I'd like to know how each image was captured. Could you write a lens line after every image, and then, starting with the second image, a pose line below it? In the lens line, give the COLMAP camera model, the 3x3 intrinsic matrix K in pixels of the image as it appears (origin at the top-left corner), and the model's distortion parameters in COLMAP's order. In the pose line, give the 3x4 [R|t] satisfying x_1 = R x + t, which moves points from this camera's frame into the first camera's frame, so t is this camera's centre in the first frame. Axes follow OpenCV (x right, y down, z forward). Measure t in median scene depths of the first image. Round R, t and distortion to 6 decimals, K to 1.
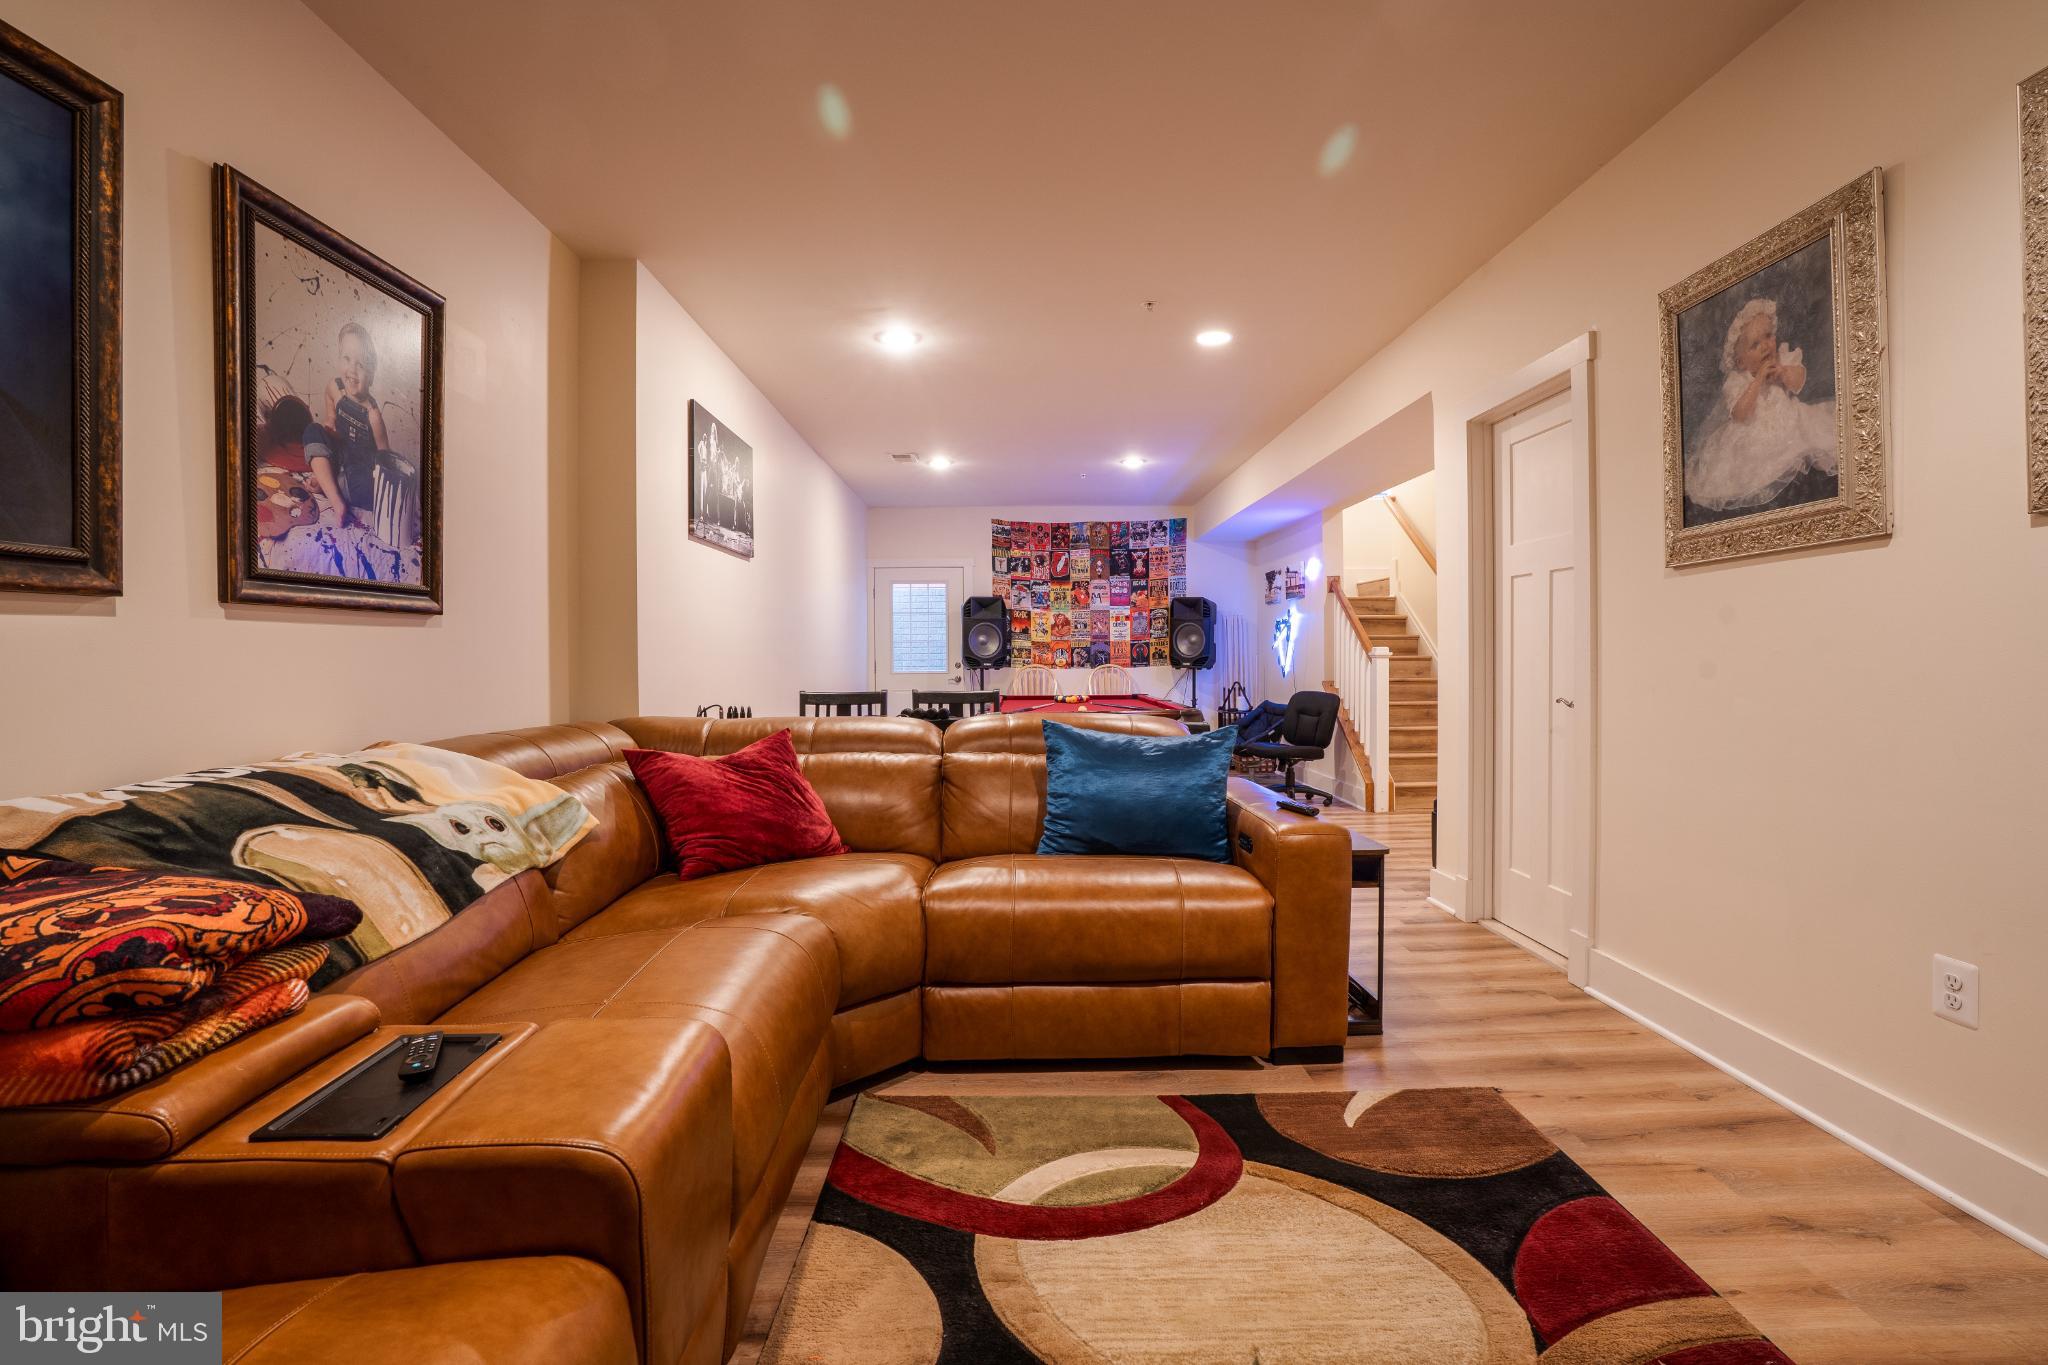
lens RADIAL K [[949.5, 0, 1029.6], [0, 949.5, 673.0], [0, 0, 1]] dist [-0.081826, 0.033932]
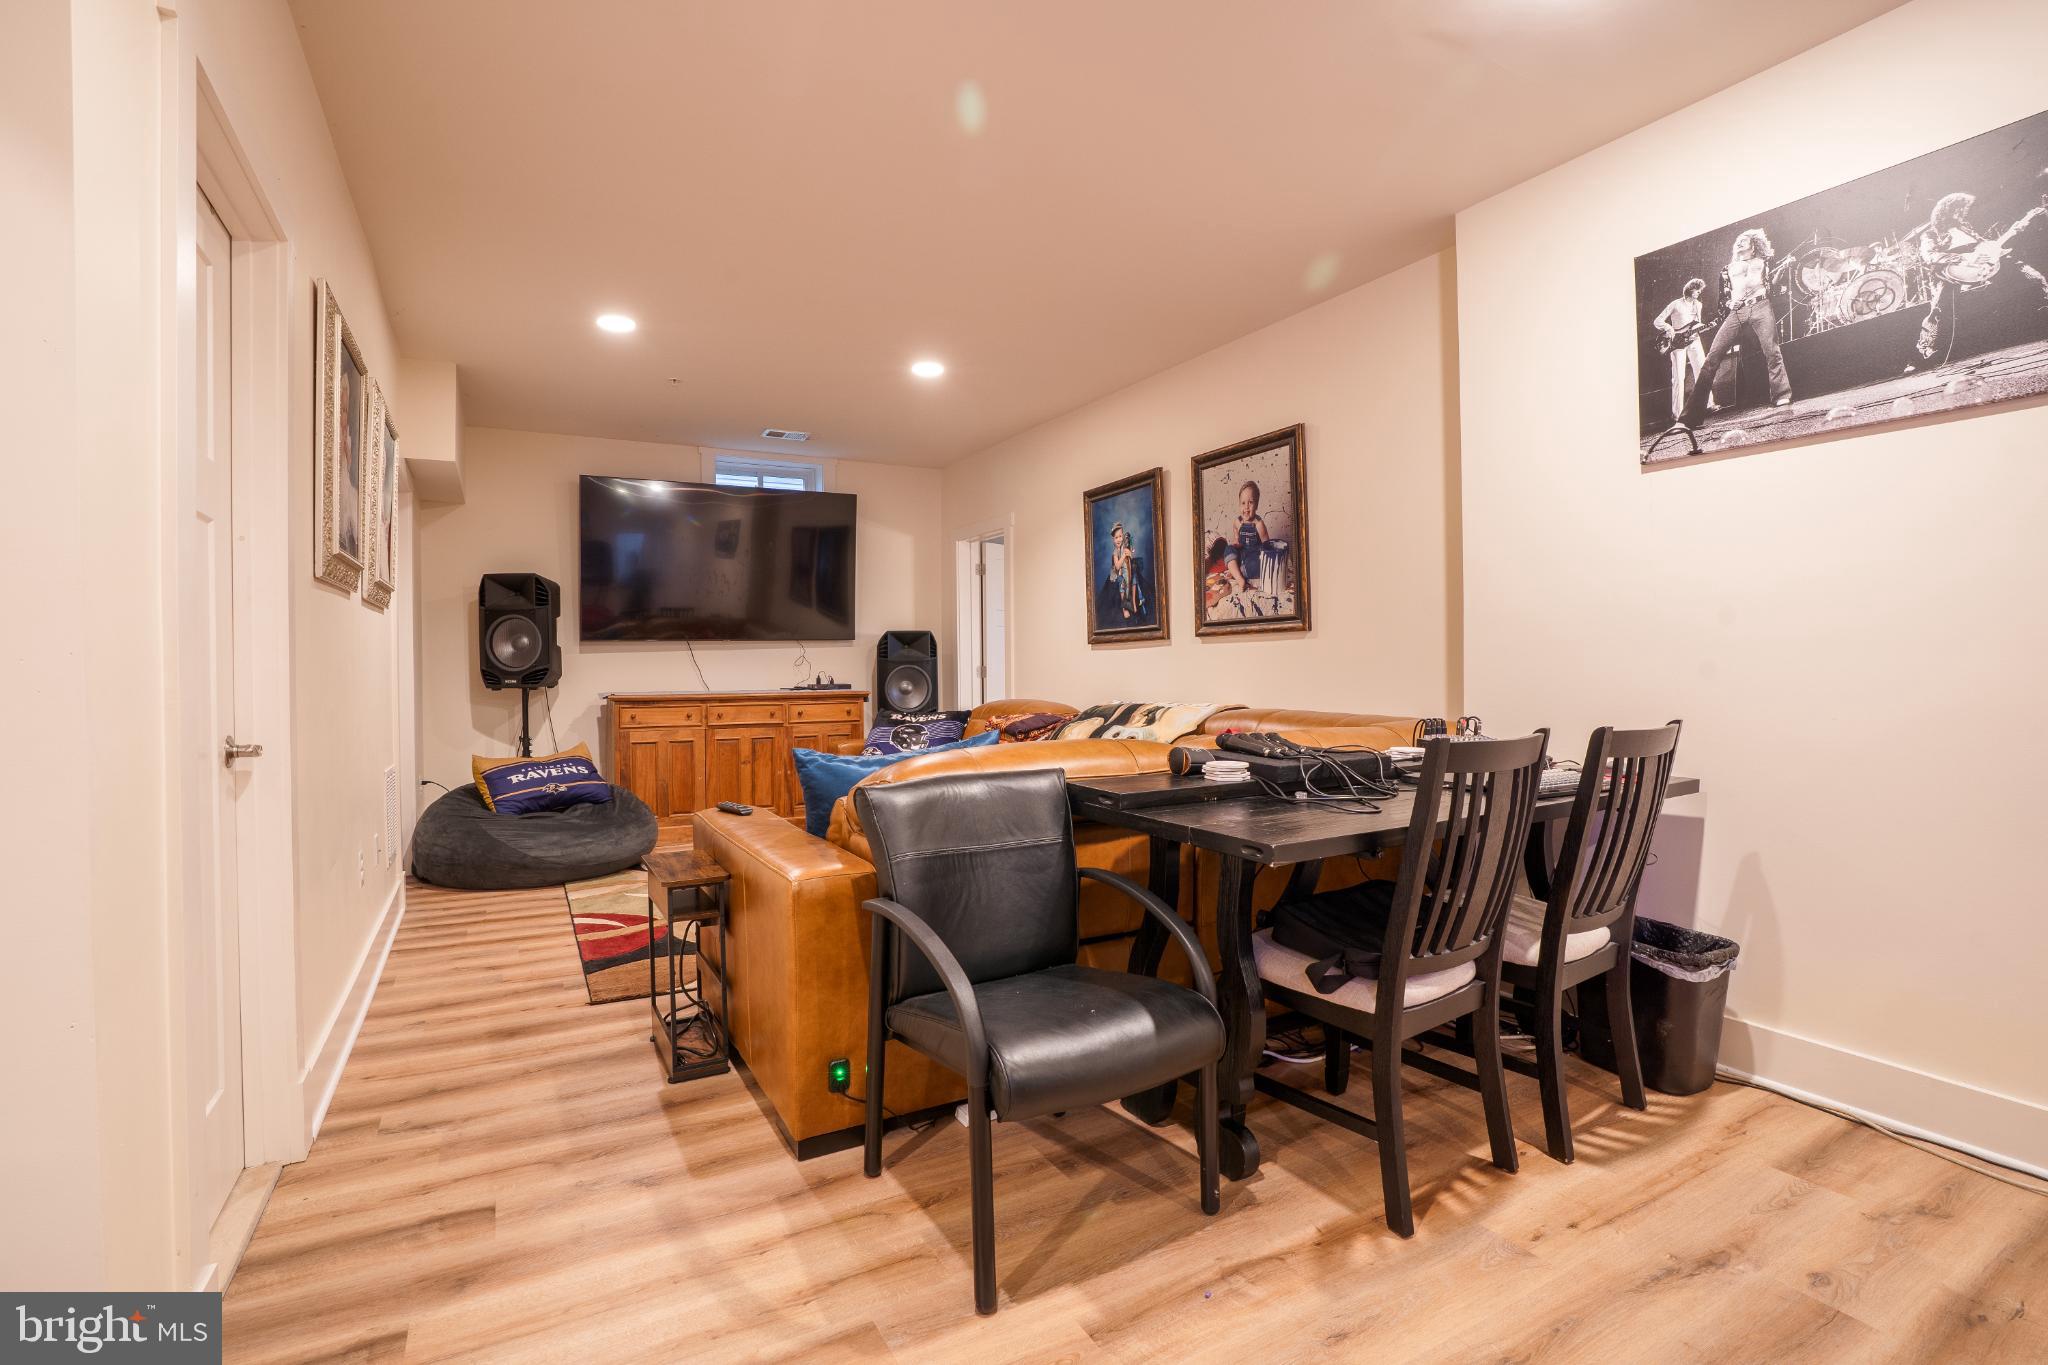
lens RADIAL K [[949.5, 0, 1029.6], [0, 949.5, 673.0], [0, 0, 1]] dist [-0.081826, 0.033932]
pose [[-0.879414, 0.020625, -0.475611, 0.591063], [0.009799, 0.999634, 0.025231, -0.042703], [0.475958, 0.017528, -0.879294, 2.516539]]
